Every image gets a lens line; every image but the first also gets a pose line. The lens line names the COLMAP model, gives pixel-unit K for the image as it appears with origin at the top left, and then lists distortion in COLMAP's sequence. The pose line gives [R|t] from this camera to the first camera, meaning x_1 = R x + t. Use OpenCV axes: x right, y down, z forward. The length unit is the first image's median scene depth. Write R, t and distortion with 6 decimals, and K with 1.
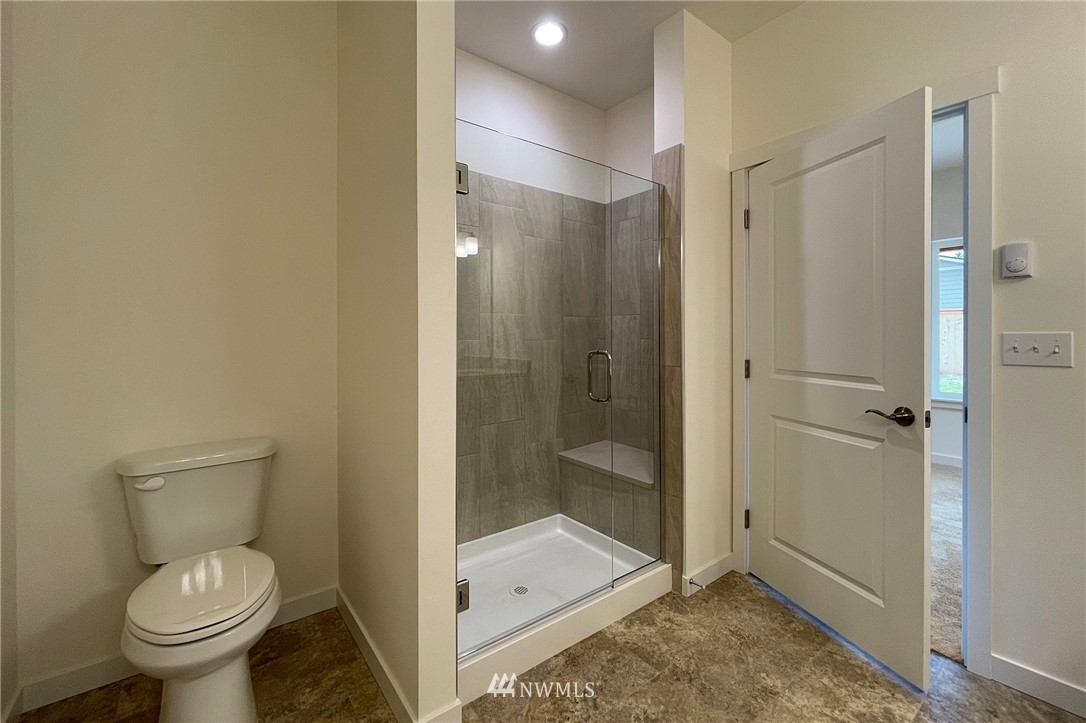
lens RADIAL K [[461.7, 0, 543.0], [0, 461.7, 348.0], [0, 0, 1]] dist [0.000359, -0.000081]
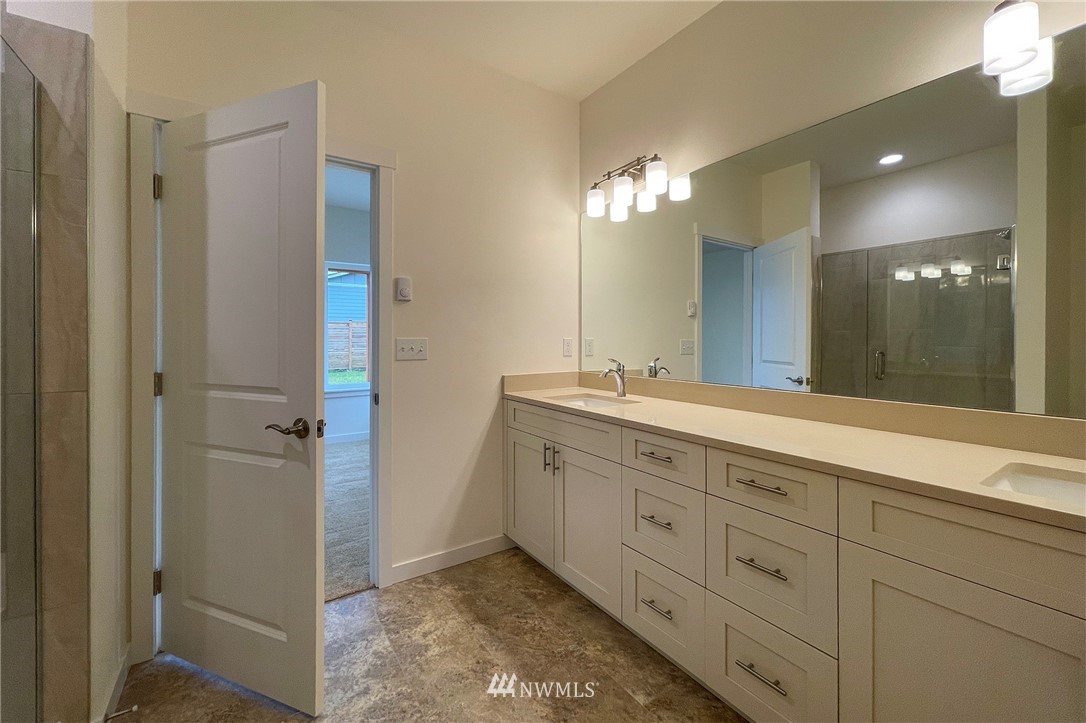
lens RADIAL K [[437.9, 0, 544.9], [0, 437.9, 345.8], [0, 0, 1]] dist [0.001761, 0.000088]
pose [[0.065312, -0.015258, 0.997748, -0.307171], [0.029691, 0.999470, 0.013341, -0.011769], [-0.997423, 0.028753, 0.065731, 0.409900]]
